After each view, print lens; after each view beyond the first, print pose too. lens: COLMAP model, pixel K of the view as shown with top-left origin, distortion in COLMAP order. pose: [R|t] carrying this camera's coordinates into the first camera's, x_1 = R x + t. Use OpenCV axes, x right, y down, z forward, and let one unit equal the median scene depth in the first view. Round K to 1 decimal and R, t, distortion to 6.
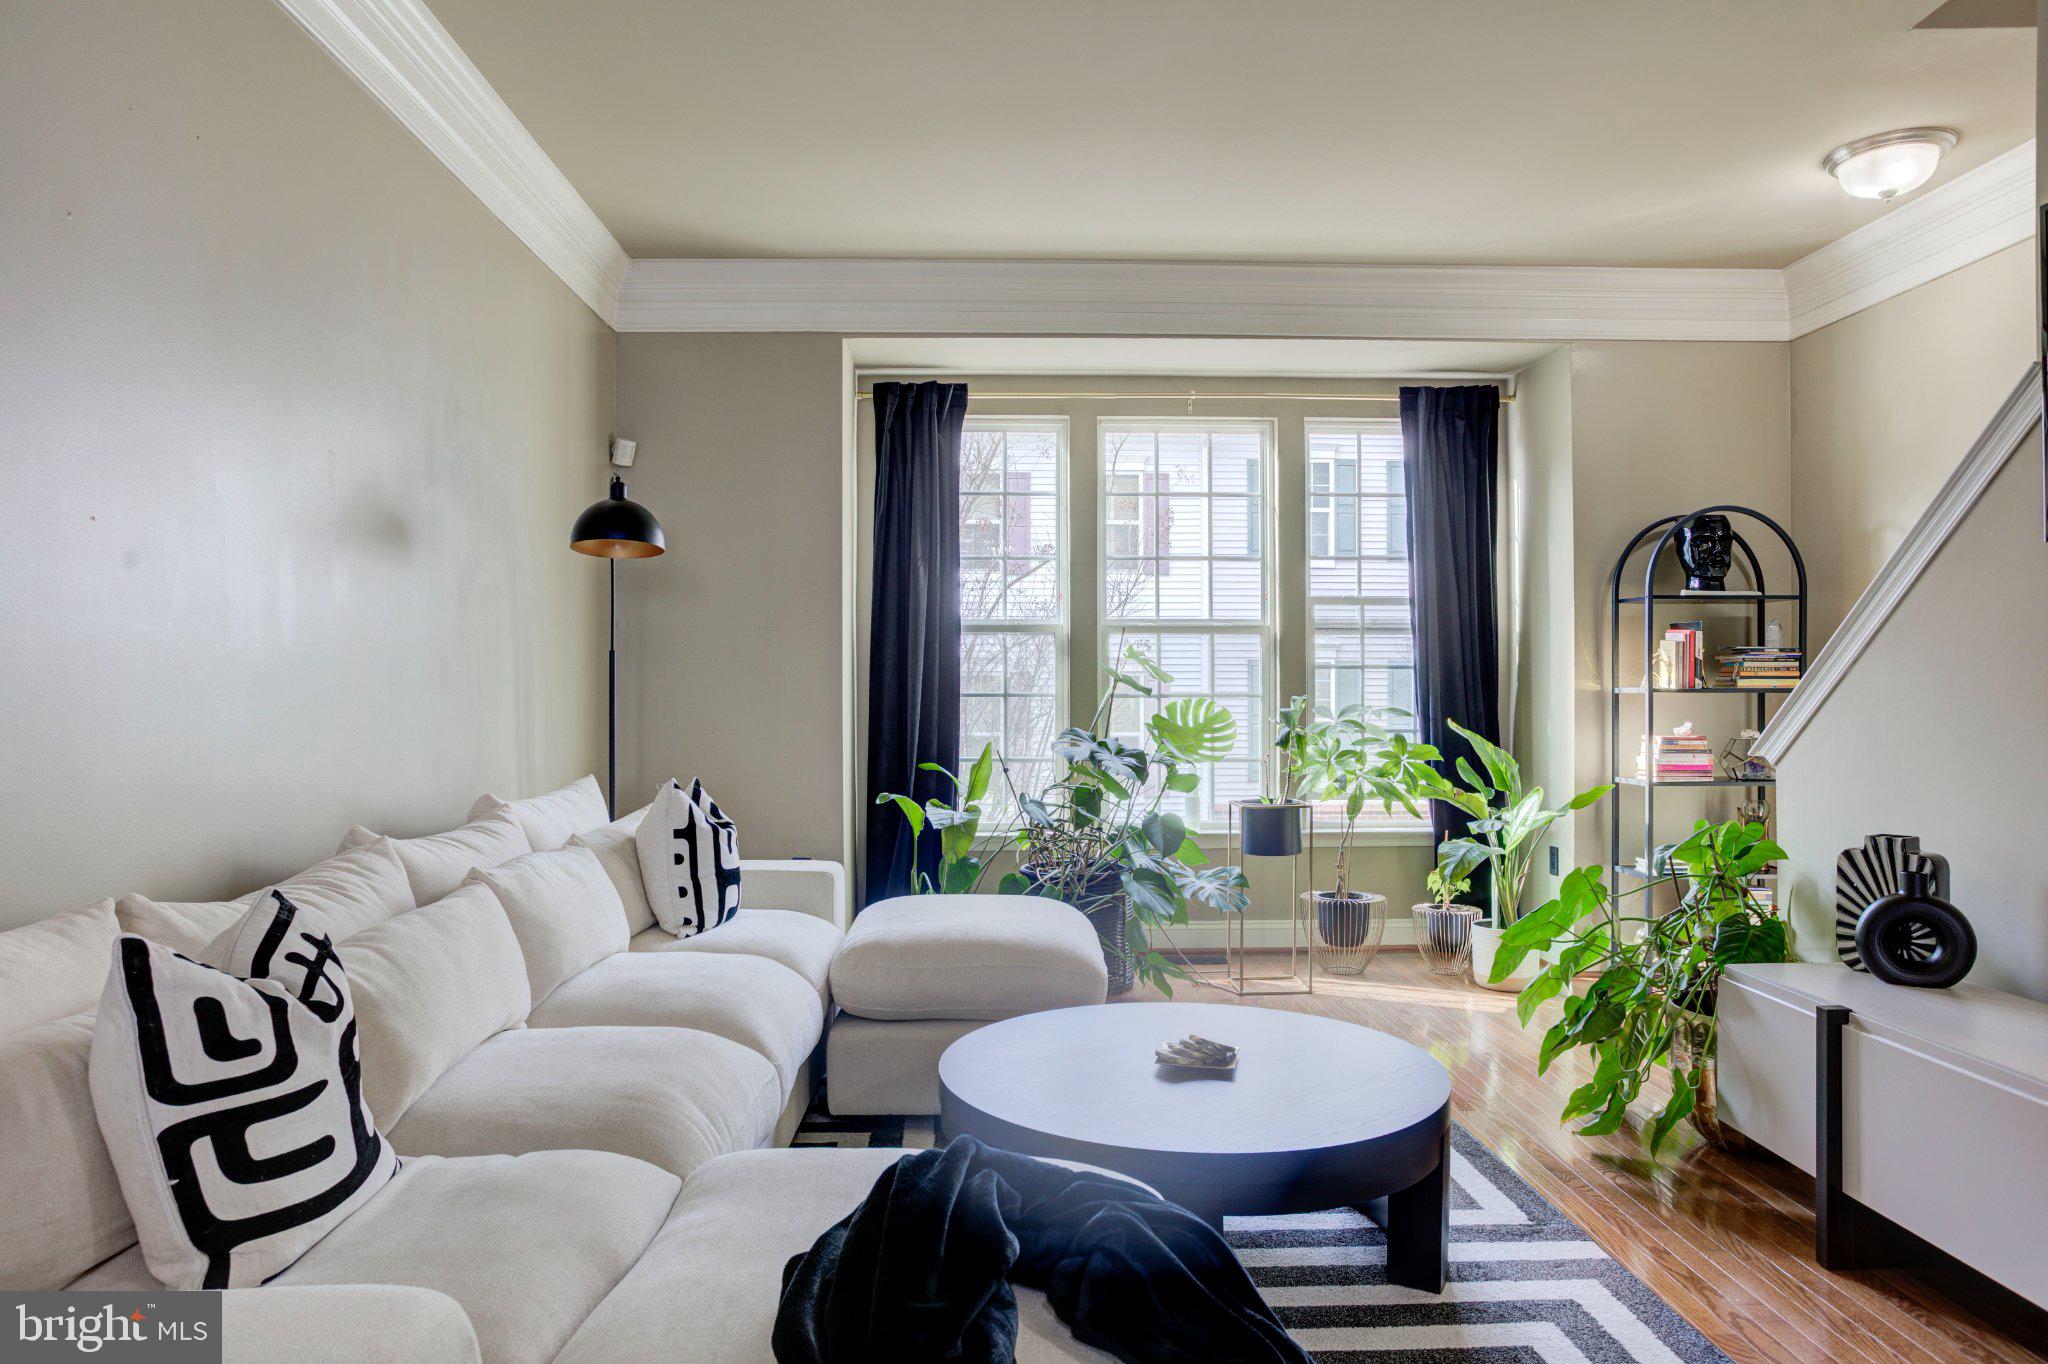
lens RADIAL K [[1332.1, 0, 1020.7], [0, 1332.1, 680.9], [0, 0, 1]] dist [-0.055530, 0.057453]
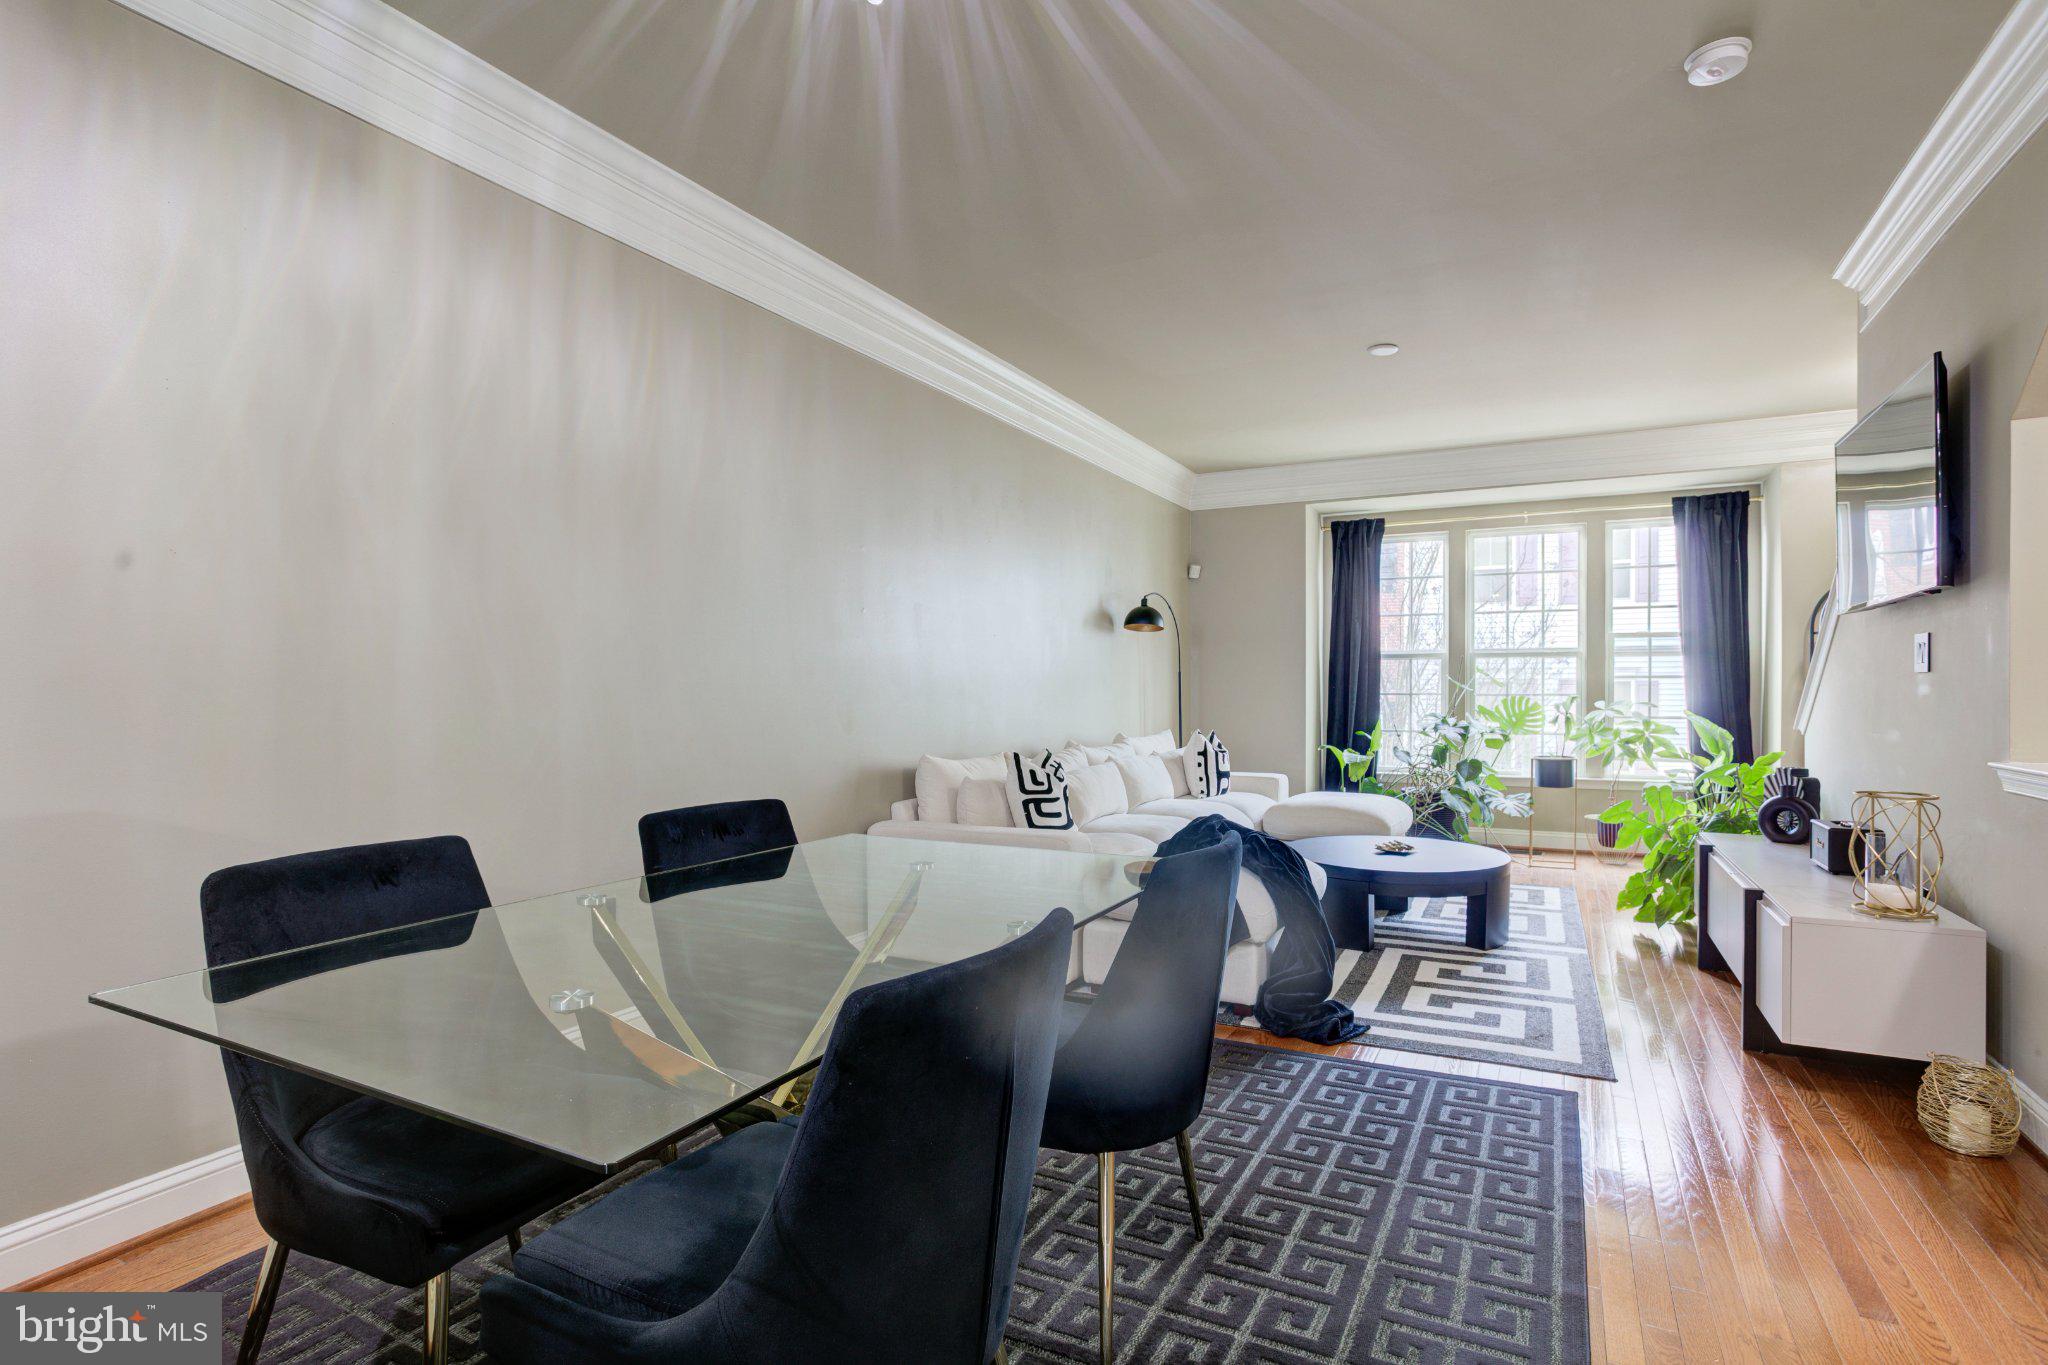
lens RADIAL K [[1019.5, 0, 1006.2], [0, 1019.5, 695.5], [0, 0, 1]] dist [-0.065911, 0.038213]
pose [[0.857466, 0.004066, -0.514524, 0.251117], [0.001299, 0.999948, 0.010066, -0.001771], [0.514539, -0.009299, 0.857417, -0.471331]]
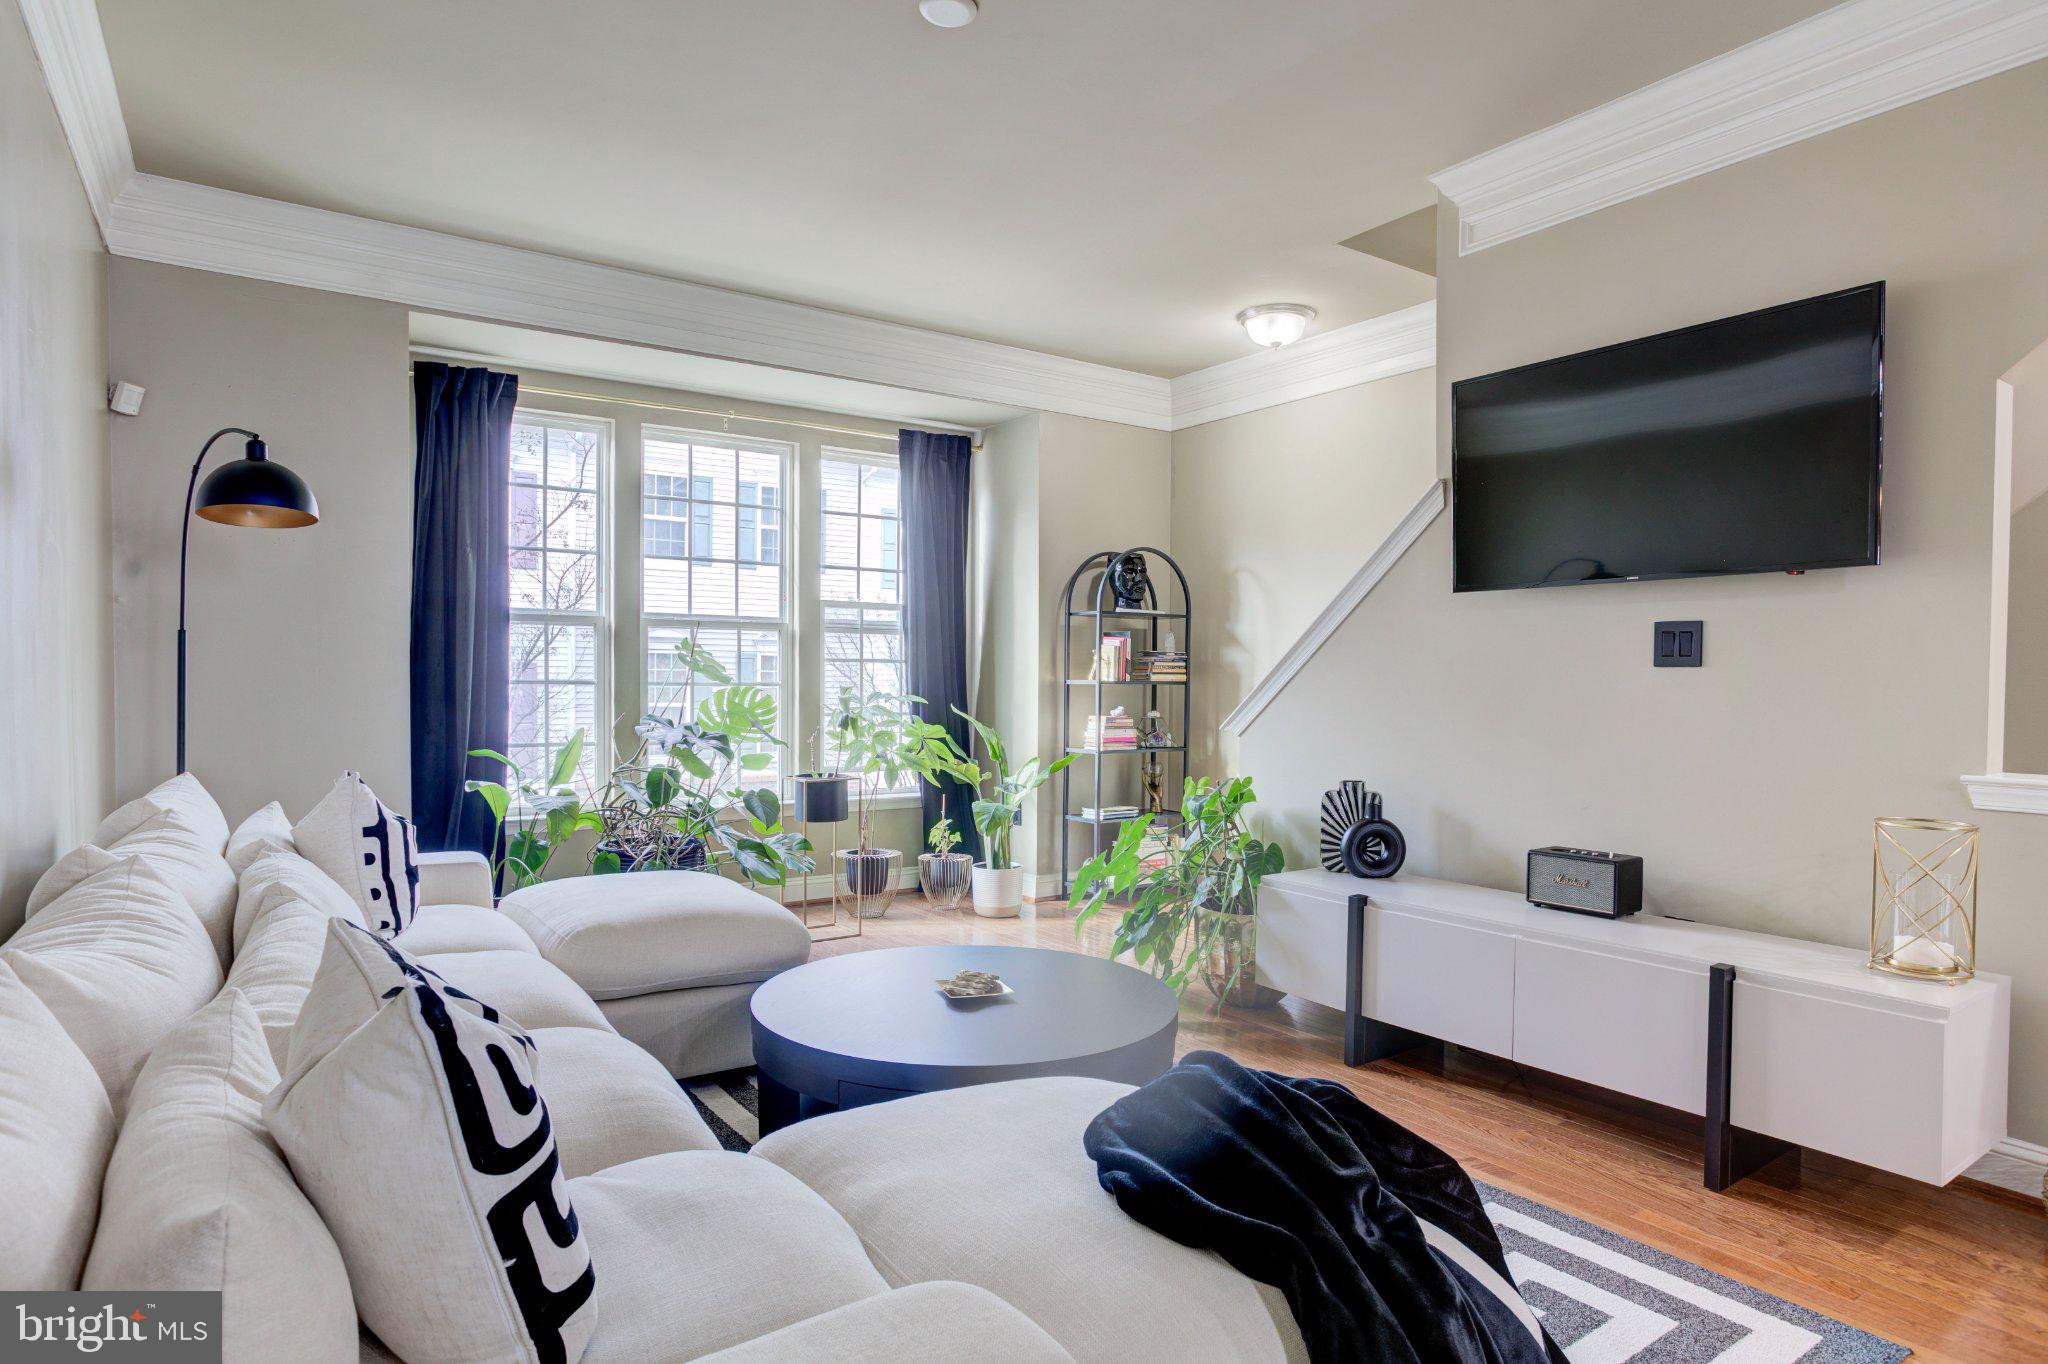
lens RADIAL K [[1150.2, 0, 1032.5], [0, 1150.2, 705.3], [0, 0, 1]] dist [-0.066577, 0.049188]
pose [[0.835954, -0.004776, 0.548778, -0.214030], [-0.011954, 0.999566, 0.026909, 0.000081], [-0.548669, -0.029054, 0.835535, 0.062243]]
